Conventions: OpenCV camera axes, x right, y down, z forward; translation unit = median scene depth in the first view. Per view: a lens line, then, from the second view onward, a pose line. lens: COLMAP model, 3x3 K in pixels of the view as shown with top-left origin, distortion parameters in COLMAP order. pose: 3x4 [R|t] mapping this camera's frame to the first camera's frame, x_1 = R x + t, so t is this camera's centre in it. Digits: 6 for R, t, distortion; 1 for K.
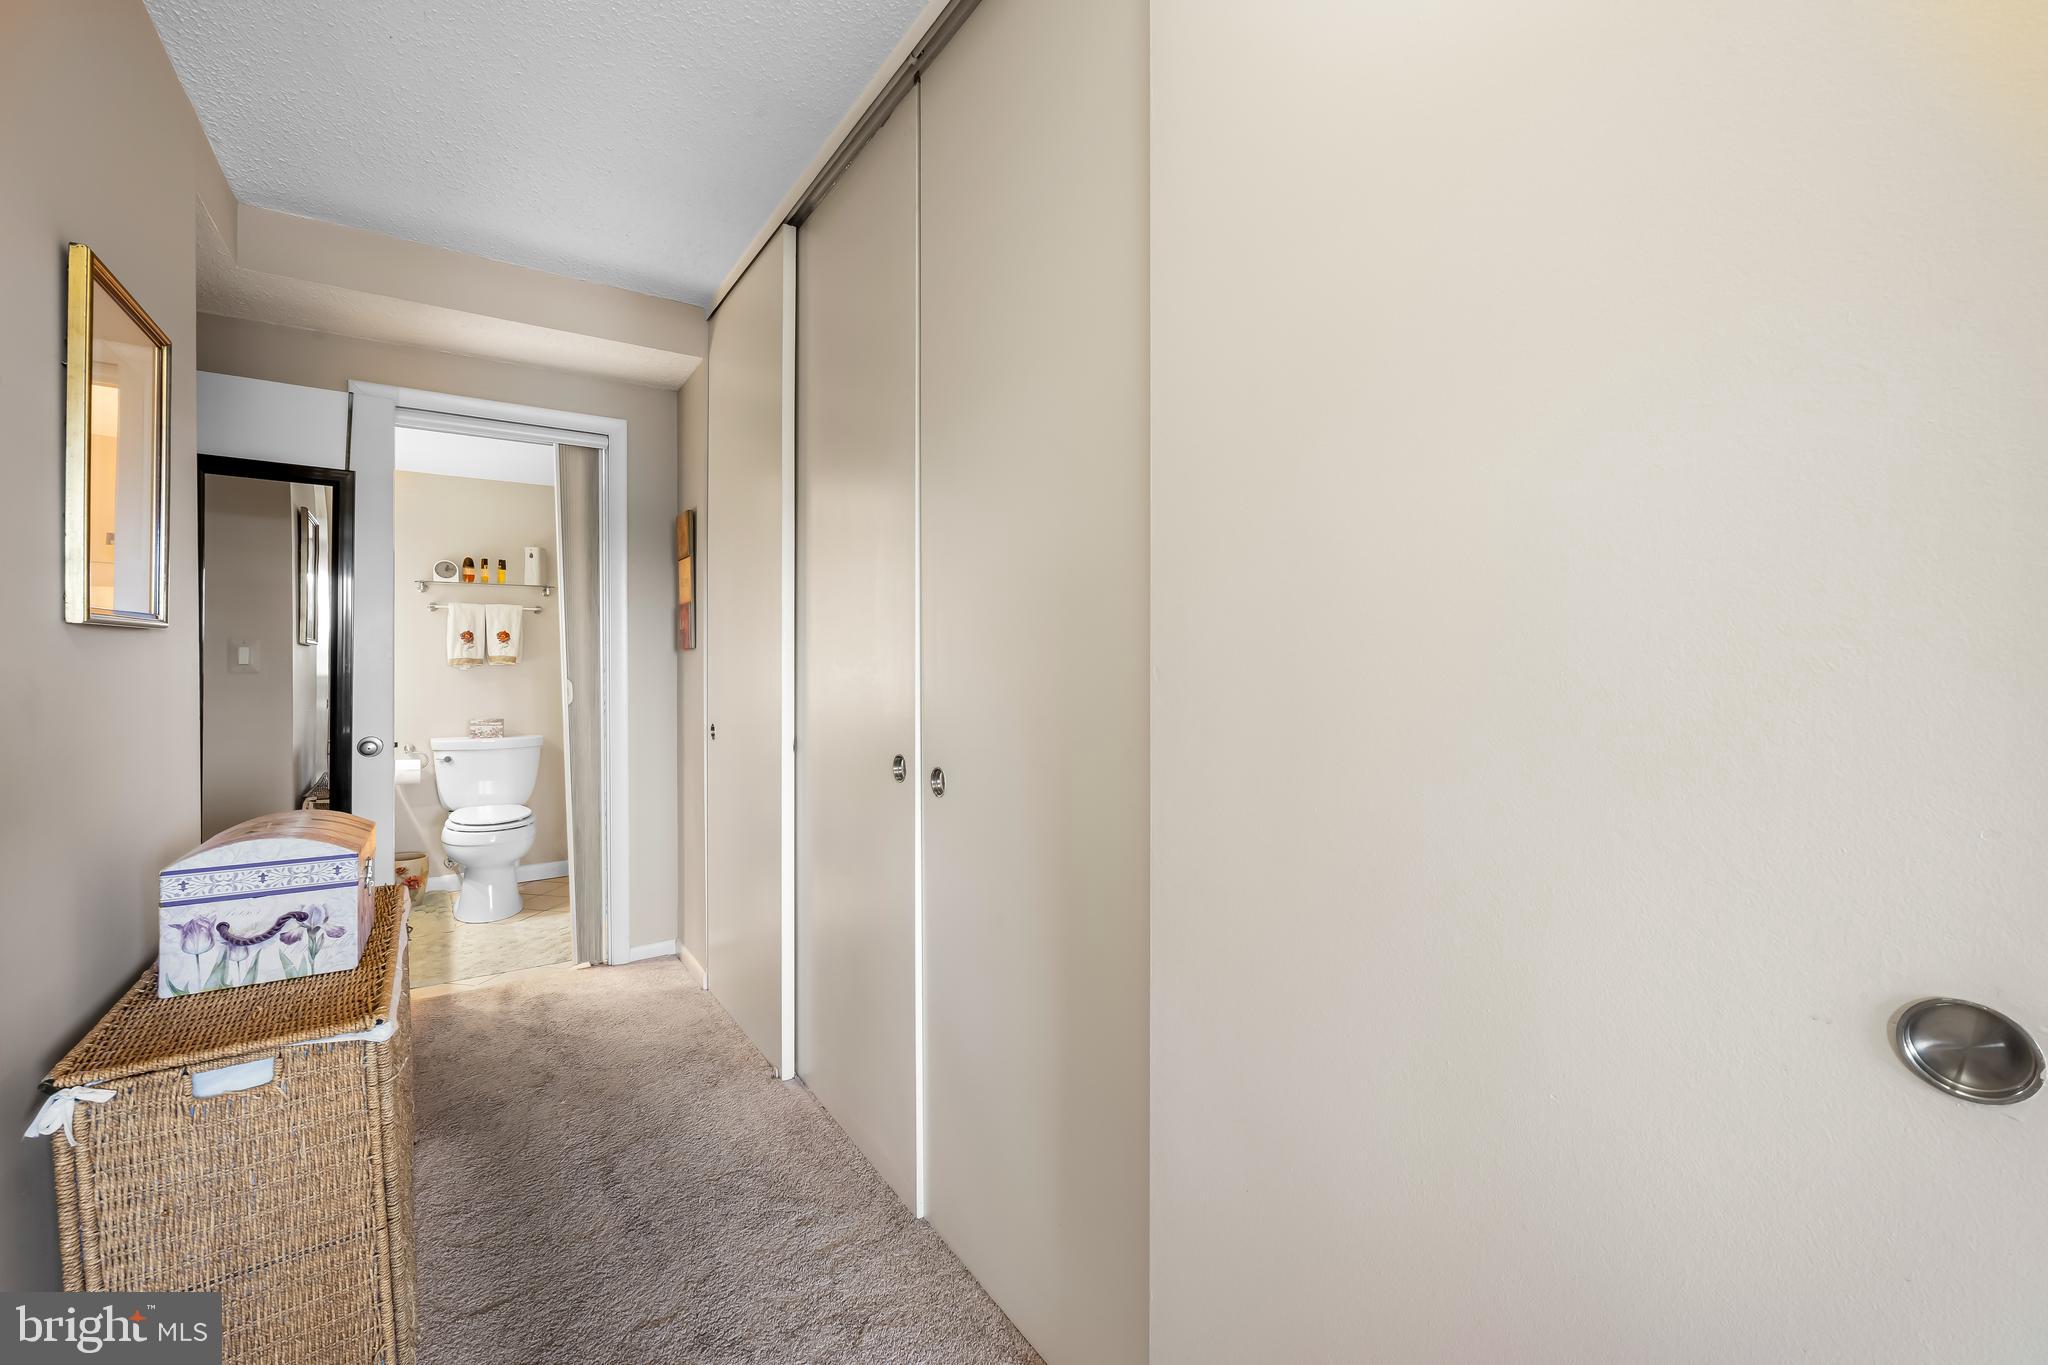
lens RADIAL K [[823.4, 0, 1033.5], [0, 823.4, 647.5], [0, 0, 1]] dist [-0.011490, -0.000142]
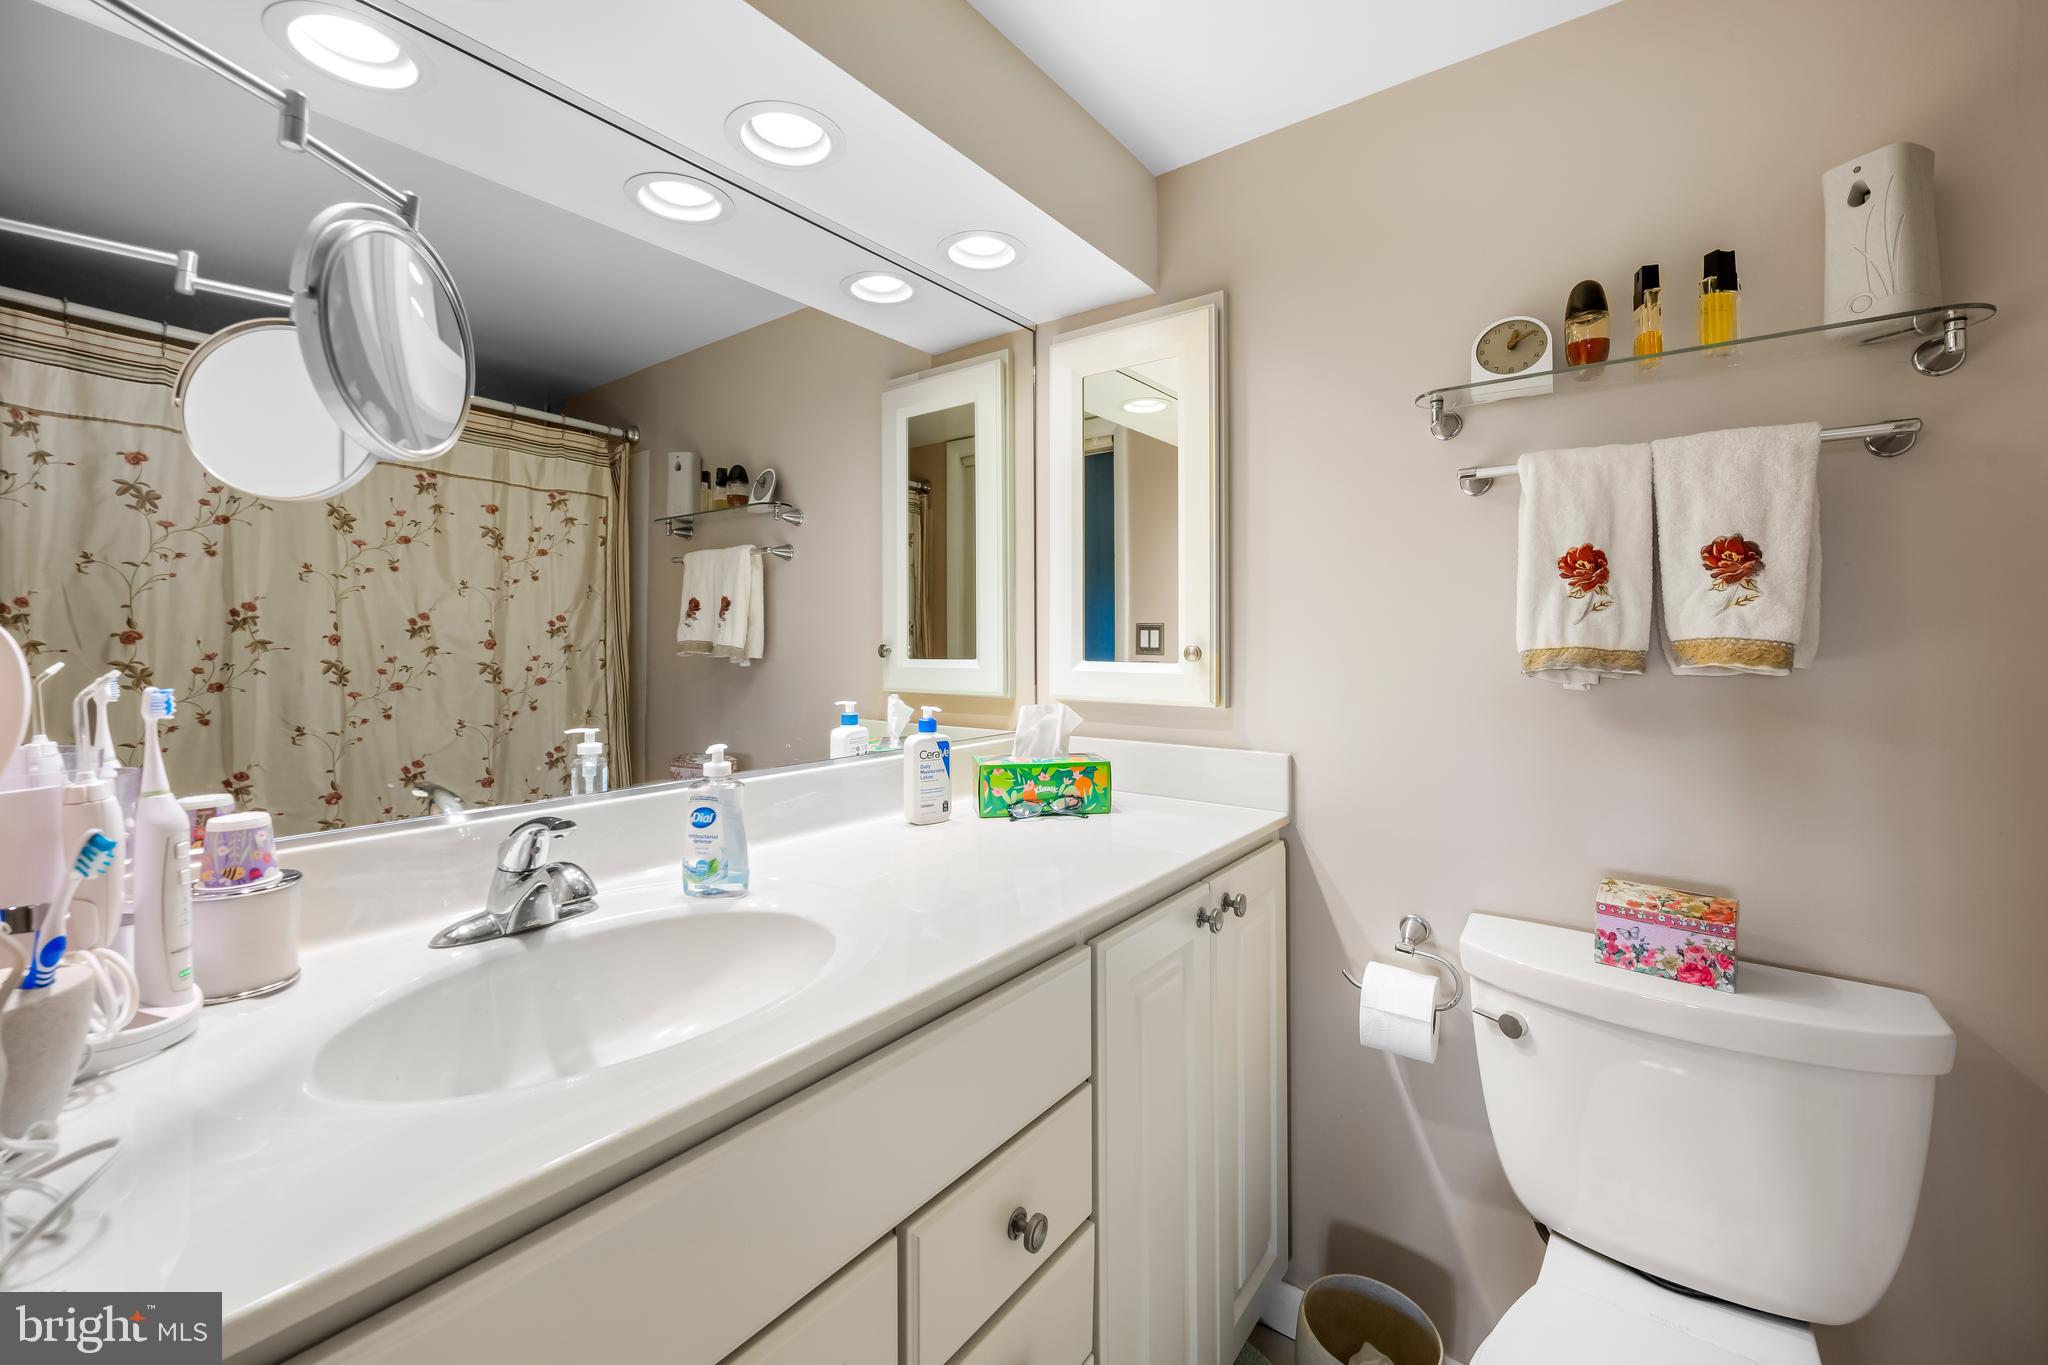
lens RADIAL K [[823.4, 0, 1039.7], [0, 823.4, 643.3], [0, 0, 1]] dist [-0.011490, -0.000142]
pose [[0.309502, -0.006795, -0.950875, -0.489016], [0.011670, 0.999926, -0.003347, 0.010074], [0.950827, -0.010061, 0.309558, 0.742552]]
